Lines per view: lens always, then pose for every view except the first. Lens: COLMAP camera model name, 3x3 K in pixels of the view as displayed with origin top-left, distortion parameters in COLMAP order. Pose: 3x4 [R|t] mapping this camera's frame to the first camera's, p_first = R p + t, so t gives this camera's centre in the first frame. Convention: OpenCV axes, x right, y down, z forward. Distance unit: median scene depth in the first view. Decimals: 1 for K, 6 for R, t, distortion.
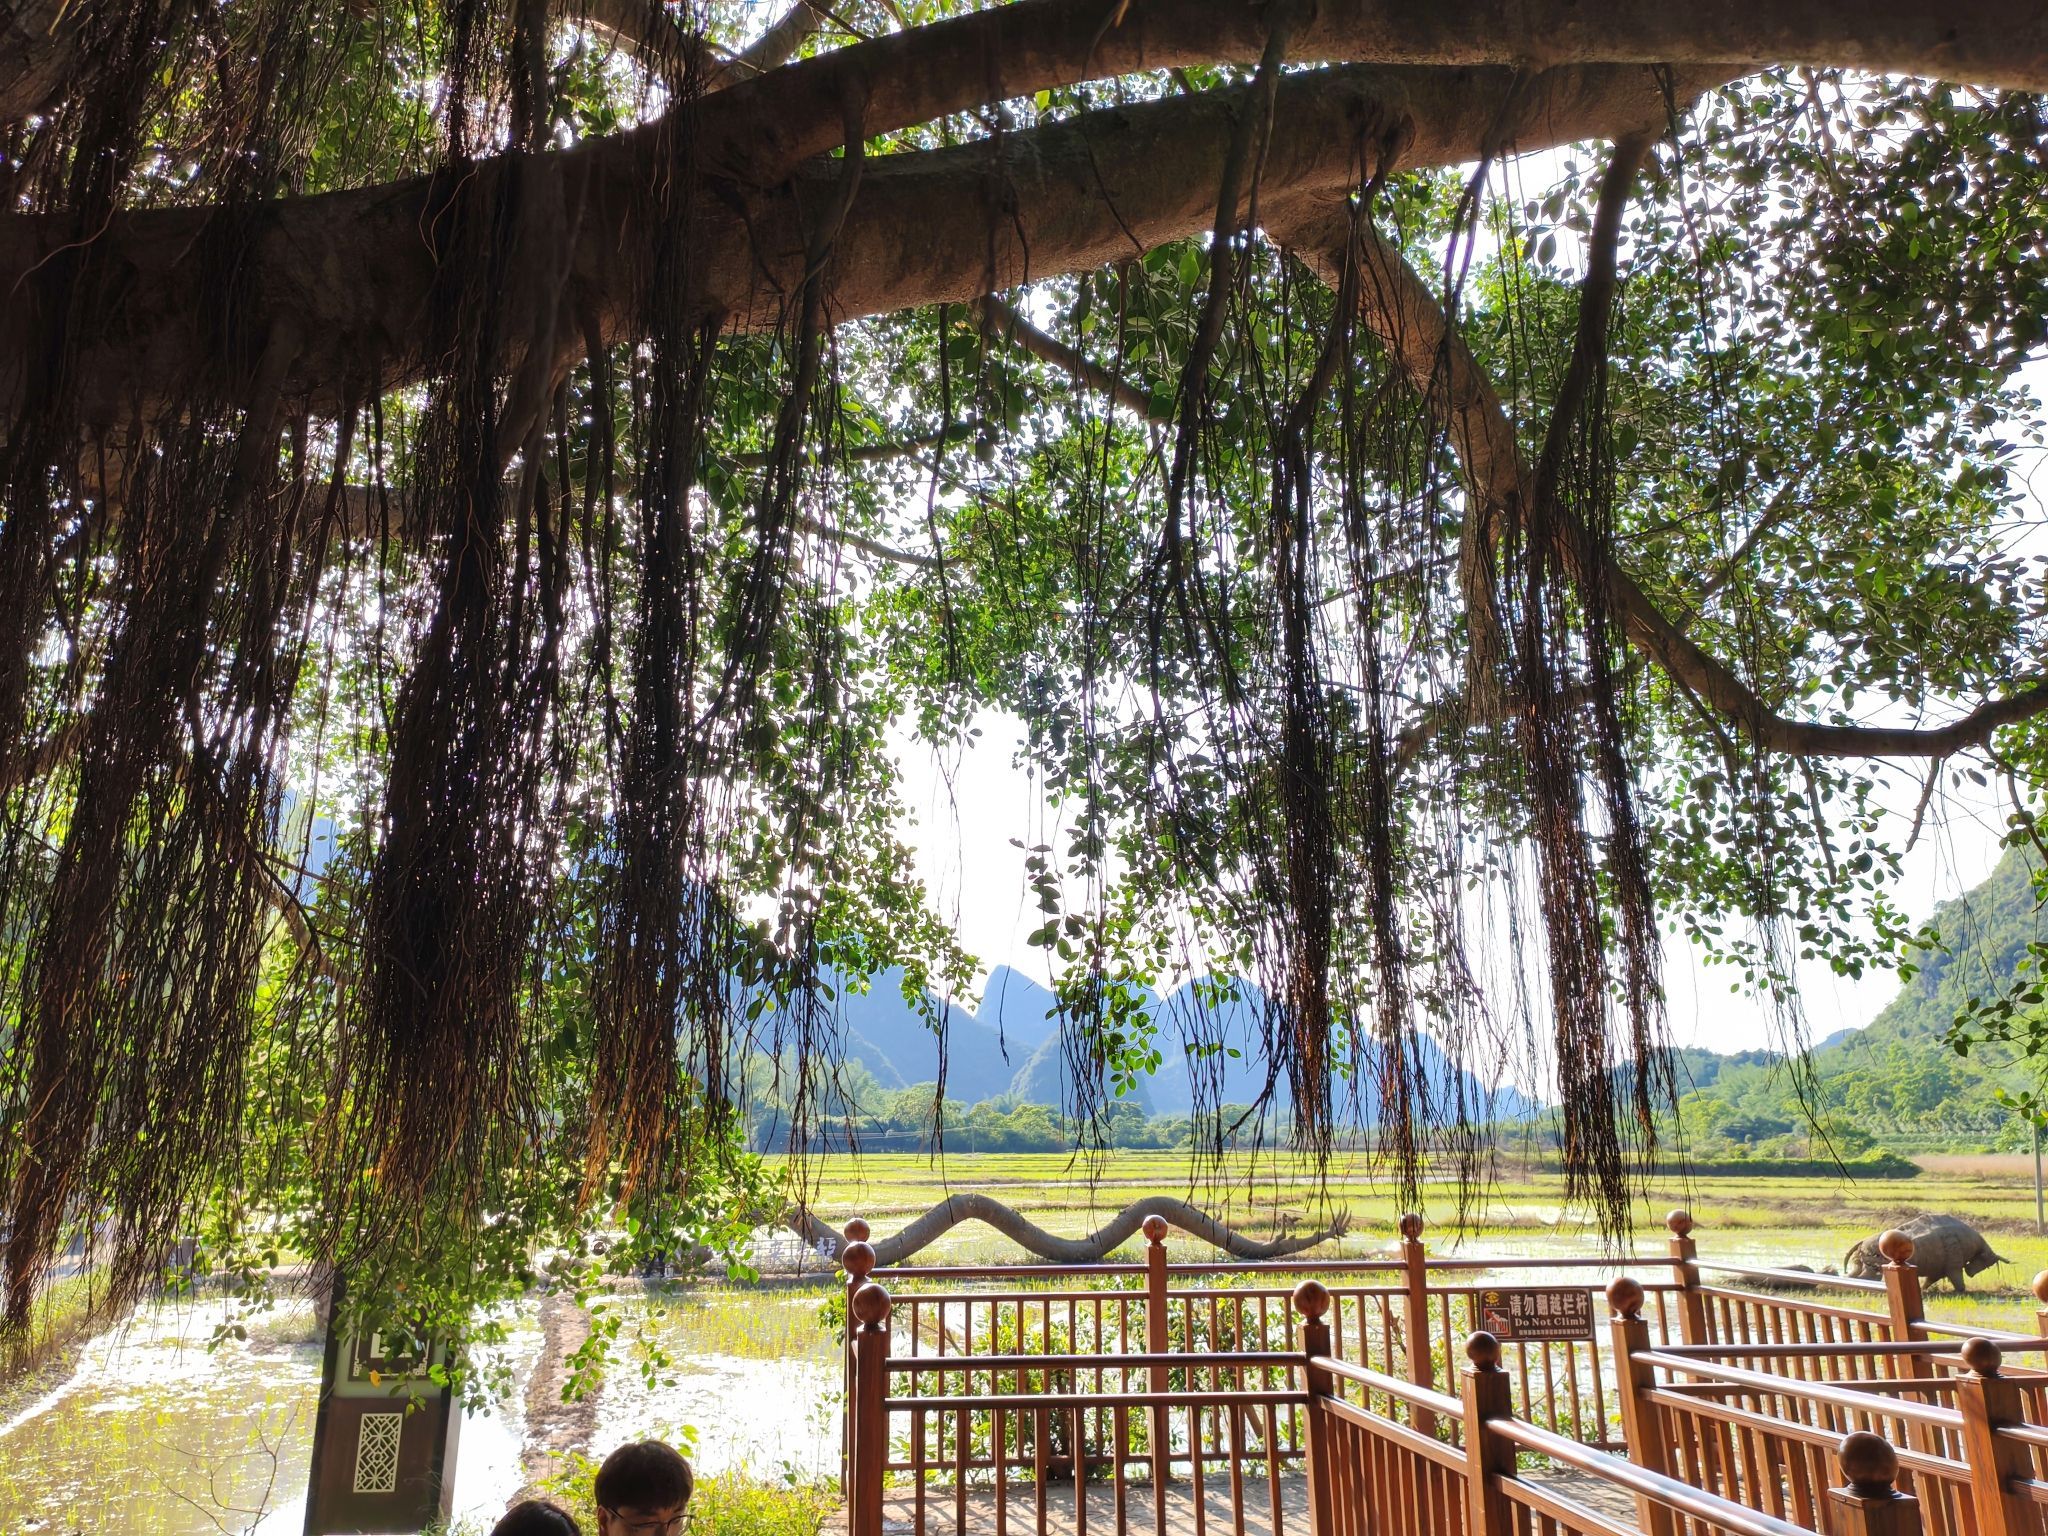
lens RADIAL K [[1521.0, 0, 1024.0], [0, 1521.0, 768.0], [0, 0, 1]] dist [0.024970, -0.000225]
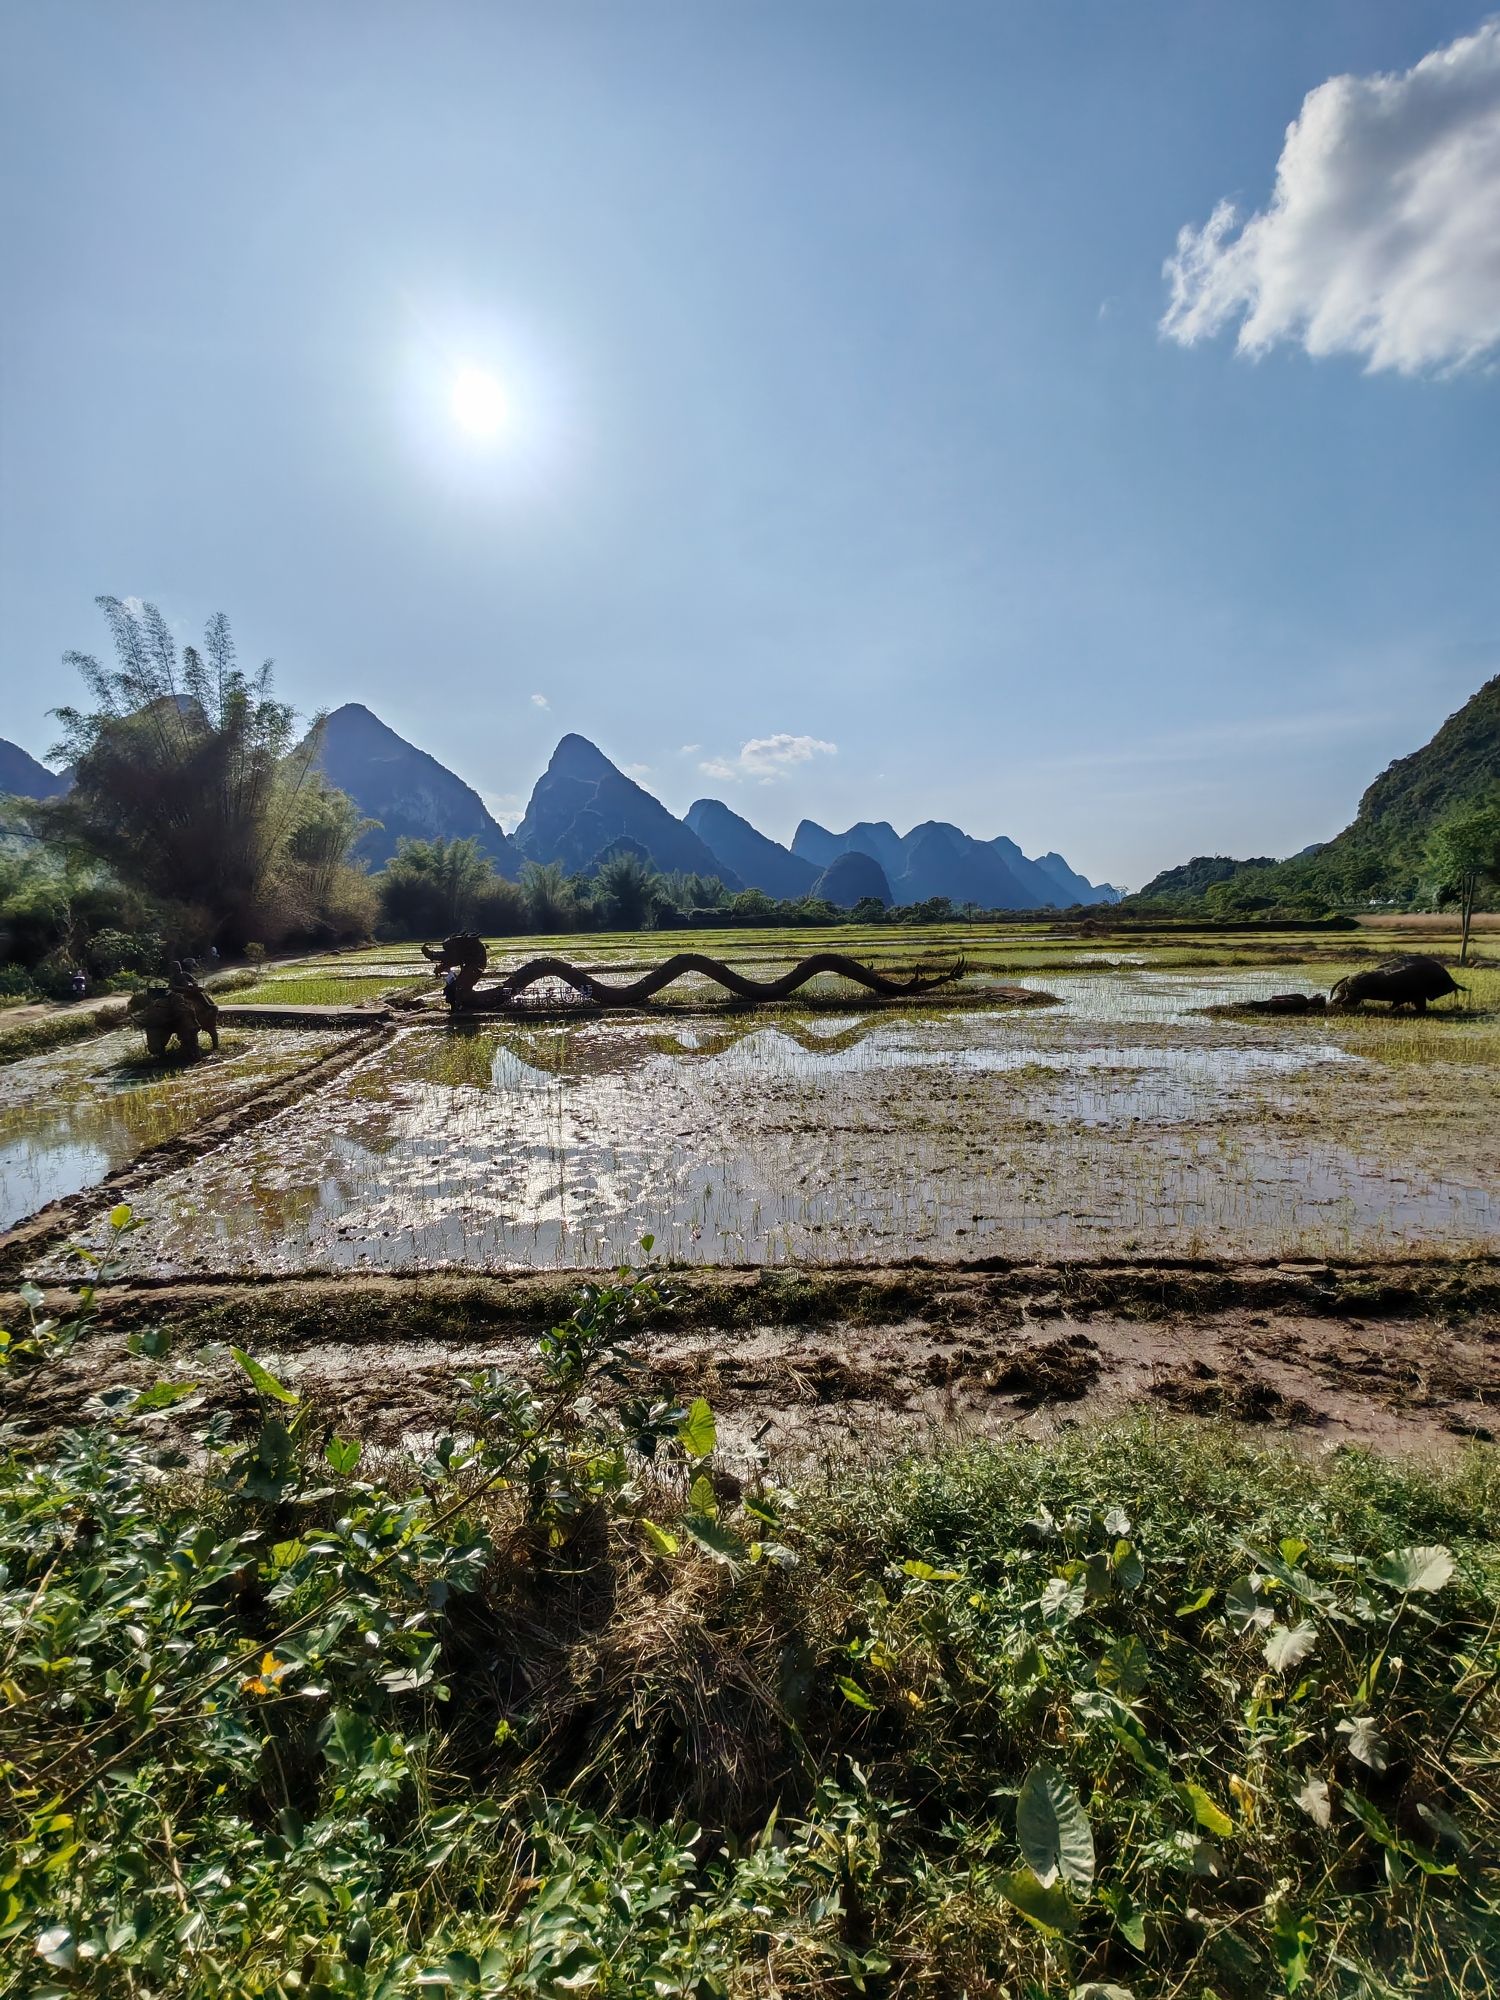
lens RADIAL K [[881.3, 0, 750.0], [0, 881.3, 1000.0], [0, 0, 1]] dist [-0.000418, -0.000242]
pose [[0.996568, -0.010306, -0.082129, 0.067879], [0.036354, 0.945893, 0.322435, 0.046600], [0.074362, -0.324314, 0.943022, 0.173475]]
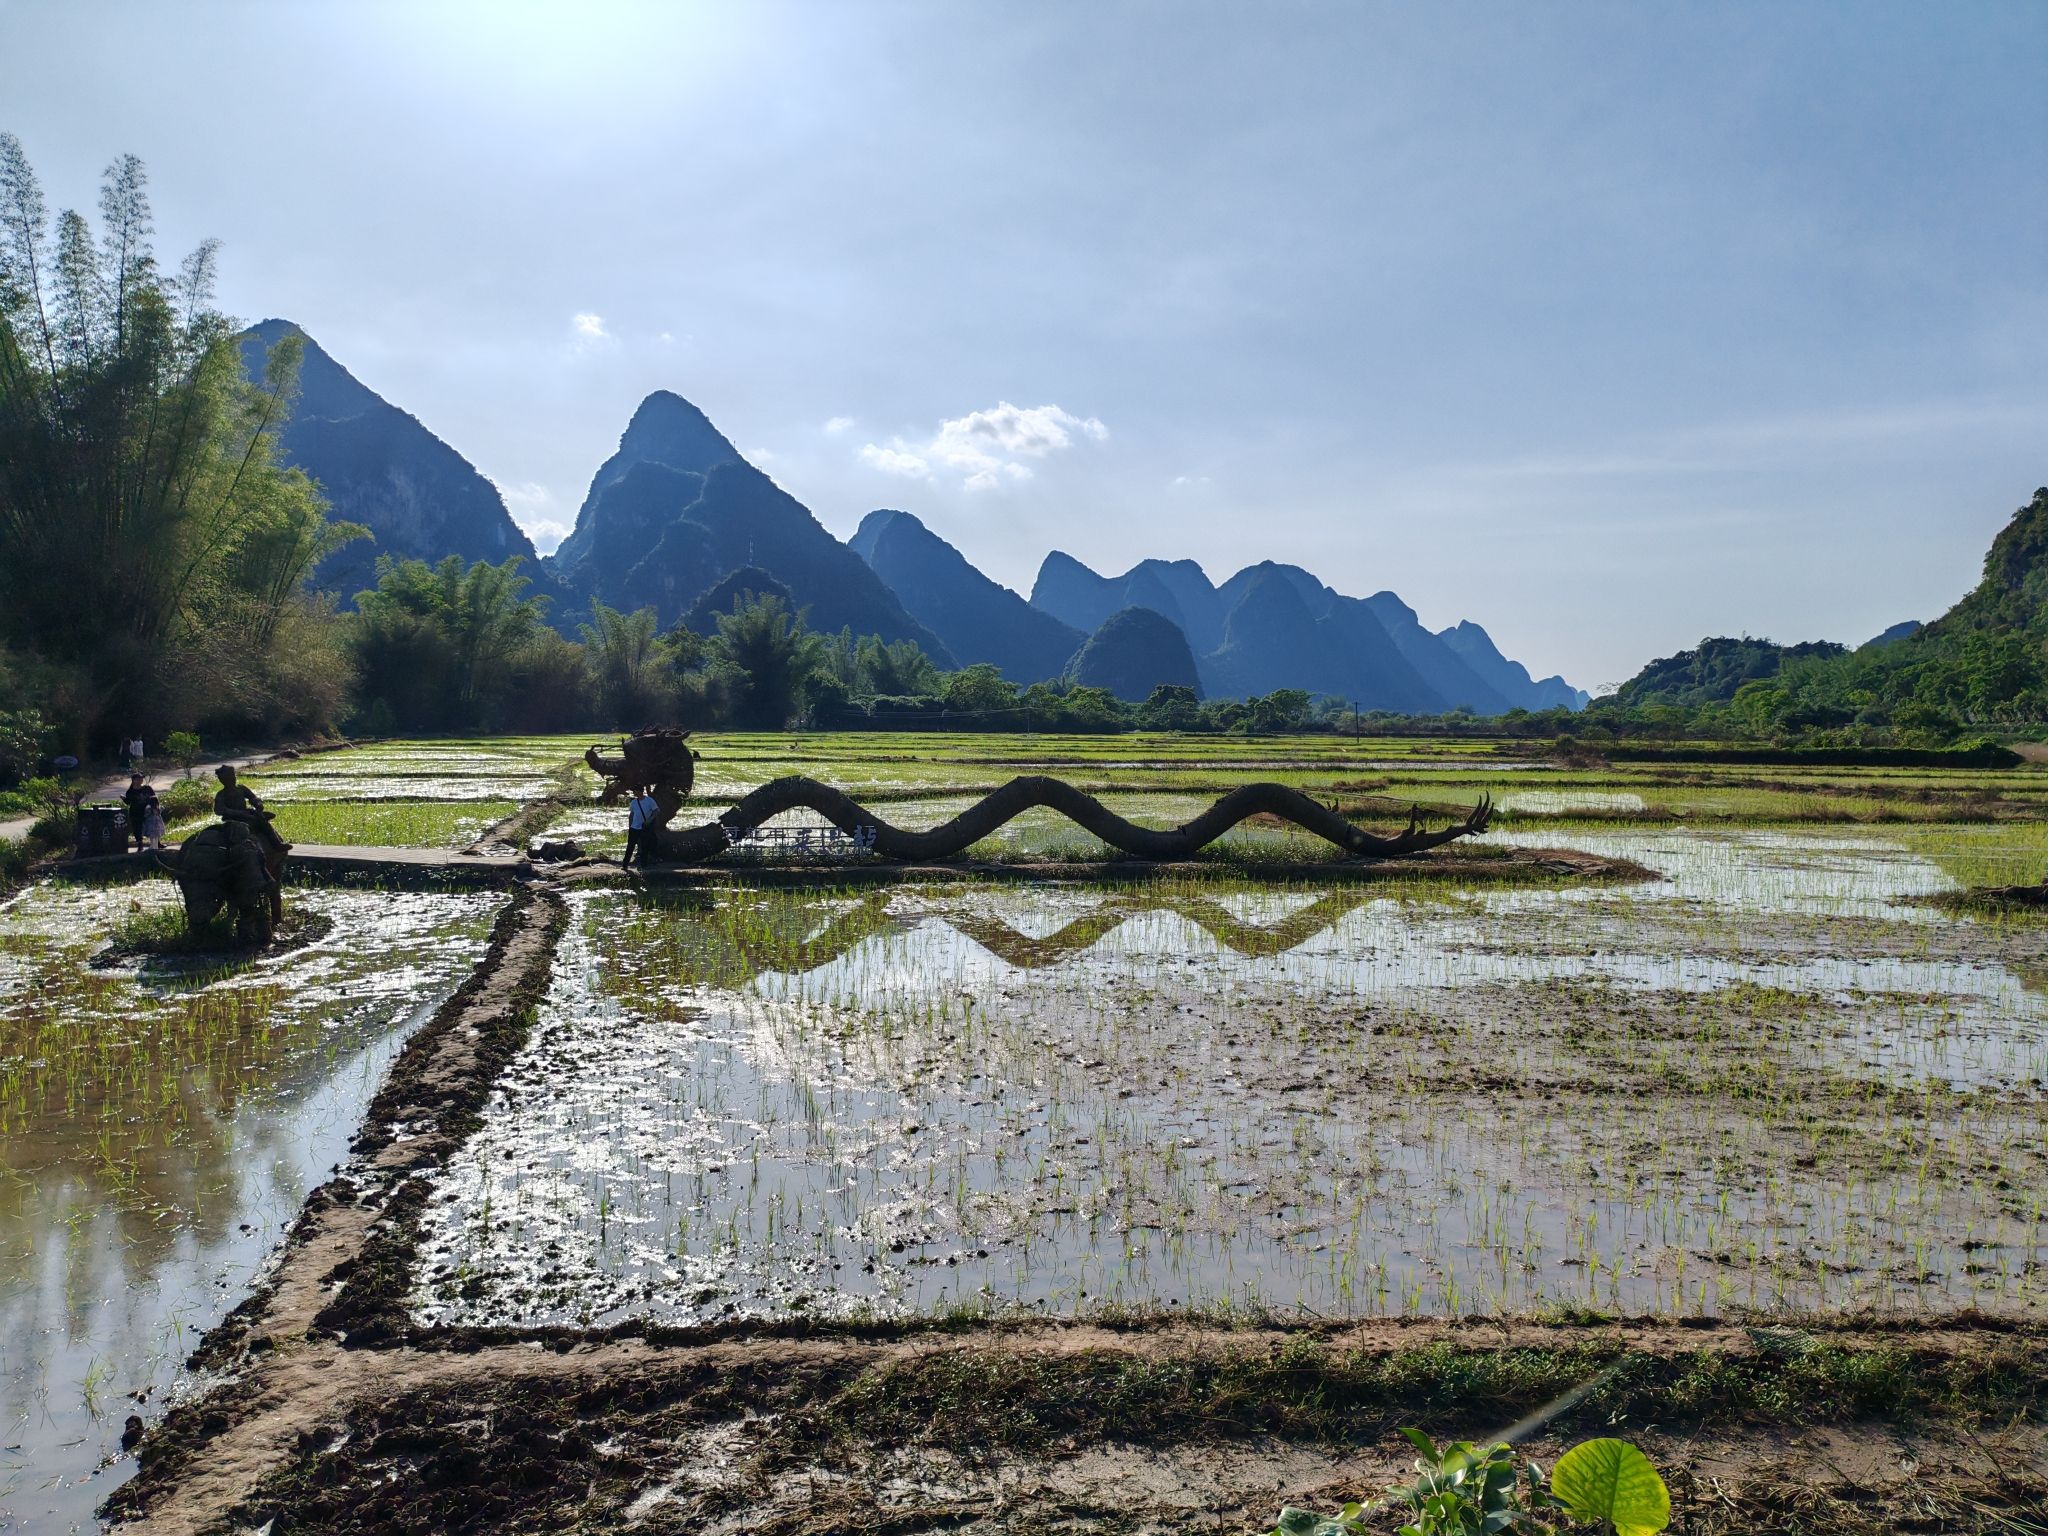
lens RADIAL K [[1521.0, 0, 1024.0], [0, 1521.0, 768.0], [0, 0, 1]] dist [0.024970, -0.000225]
pose [[0.999334, 0.015098, -0.033220, -0.012791], [-0.005689, 0.963715, 0.266874, 0.044116], [0.036044, -0.266507, 0.963159, 0.164604]]
